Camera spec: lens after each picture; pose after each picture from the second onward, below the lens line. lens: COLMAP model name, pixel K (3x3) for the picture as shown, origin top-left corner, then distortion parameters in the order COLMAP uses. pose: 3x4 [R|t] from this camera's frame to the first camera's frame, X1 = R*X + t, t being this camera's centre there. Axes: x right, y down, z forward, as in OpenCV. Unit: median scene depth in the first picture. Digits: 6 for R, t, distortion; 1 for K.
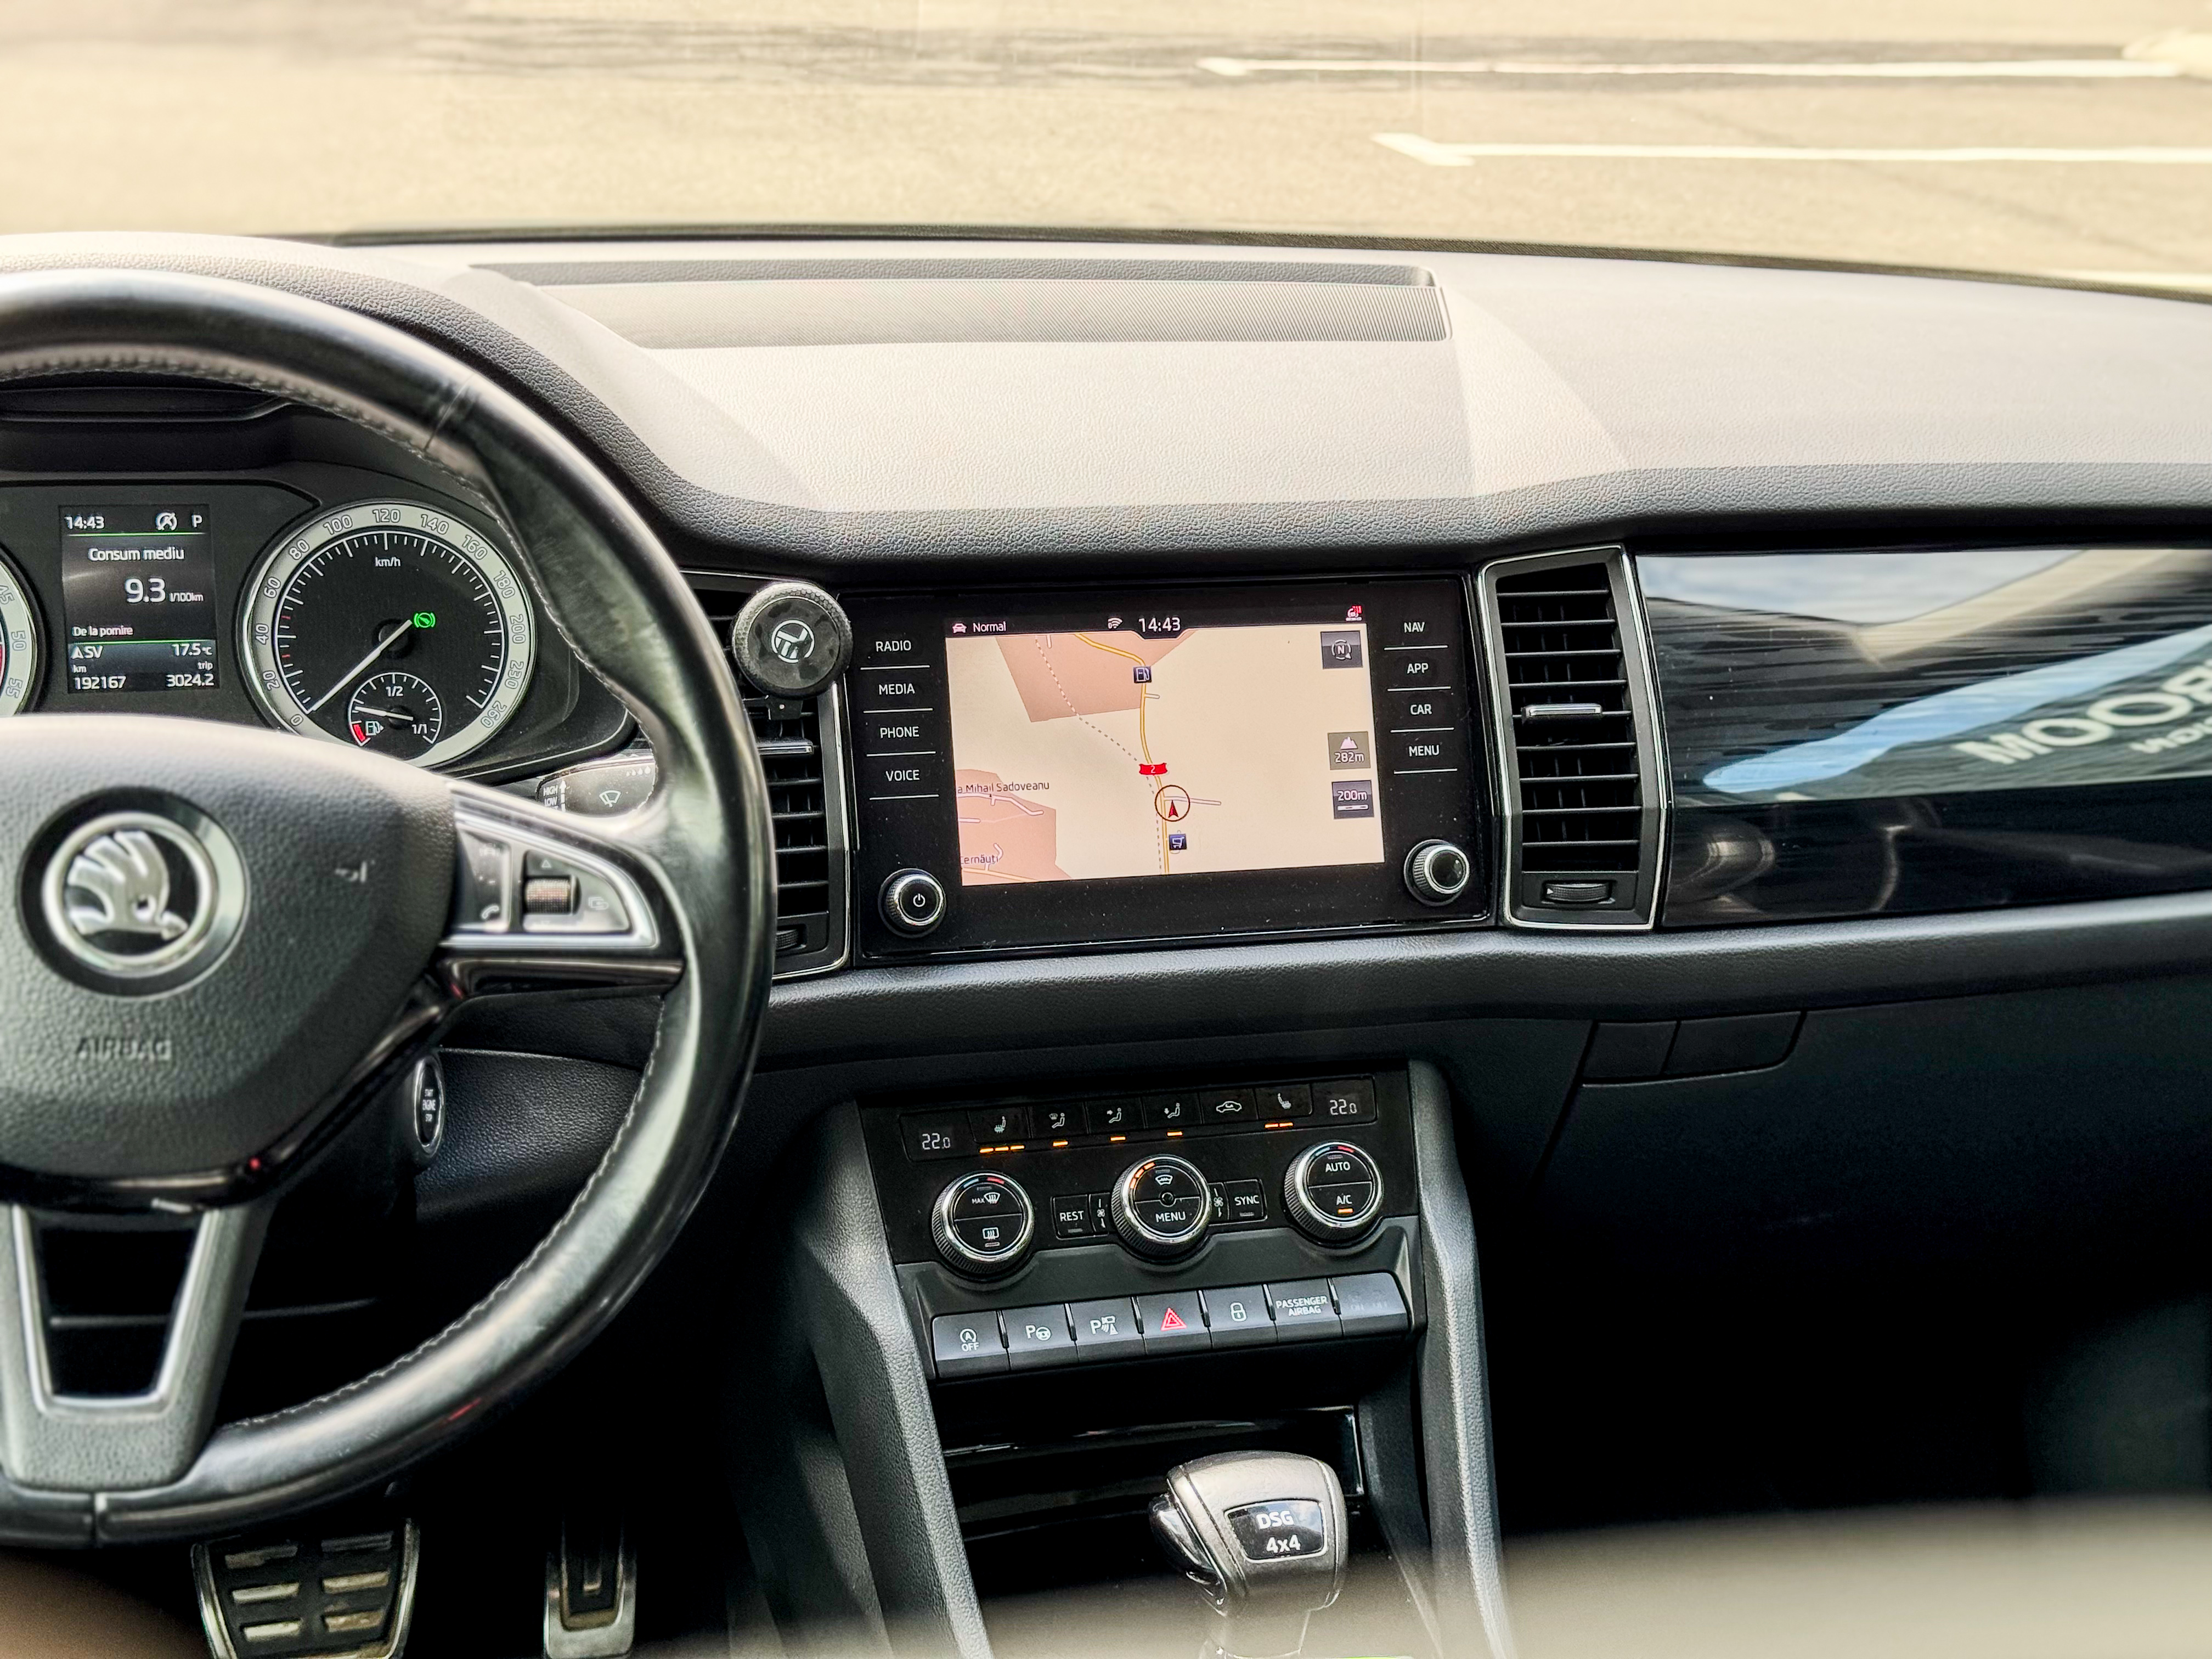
lens RADIAL K [[3096.9, 0, 1106.0], [0, 3096.9, 829.5], [0, 0, 1]] dist [0.143644, -0.046506]
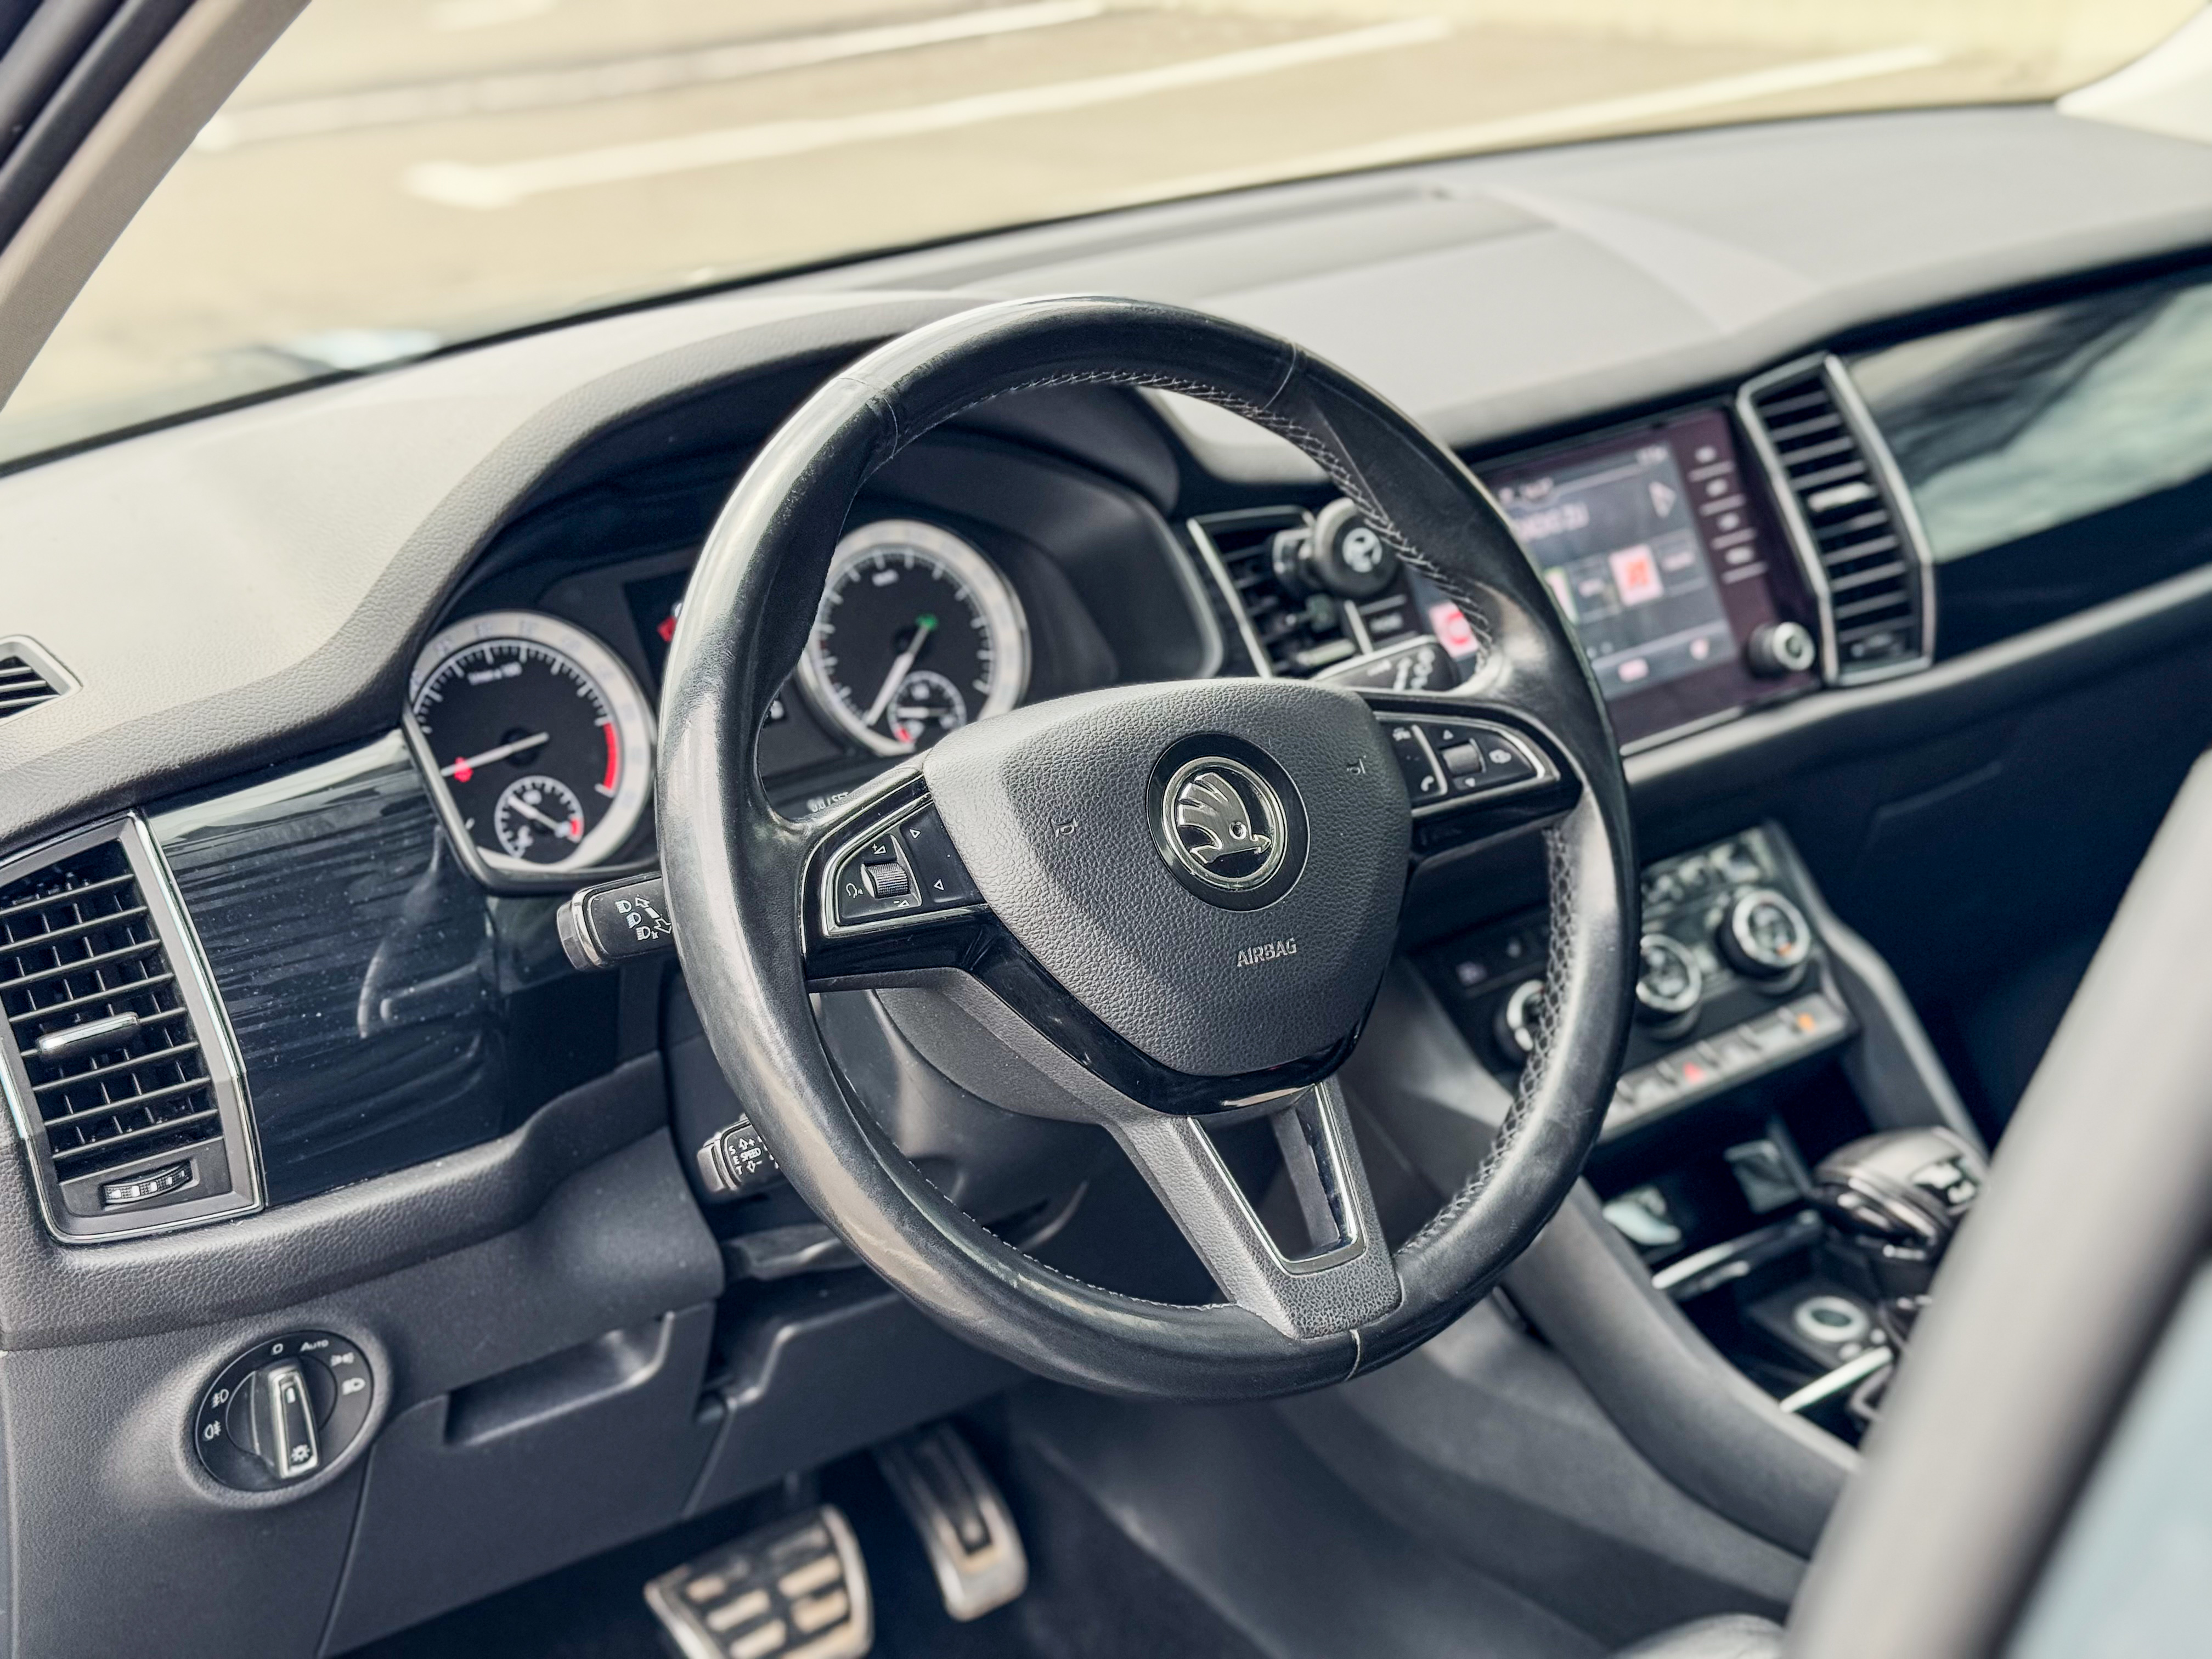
lens RADIAL K [[3059.7, 0, 1106.0], [0, 3059.7, 829.5], [0, 0, 1]] dist [0.235238, 0.009853]
pose [[0.924183, -0.227774, 0.306603, -0.502077], [0.229533, 0.972813, 0.030827, -0.015603], [-0.305289, 0.041885, 0.951338, -0.033442]]
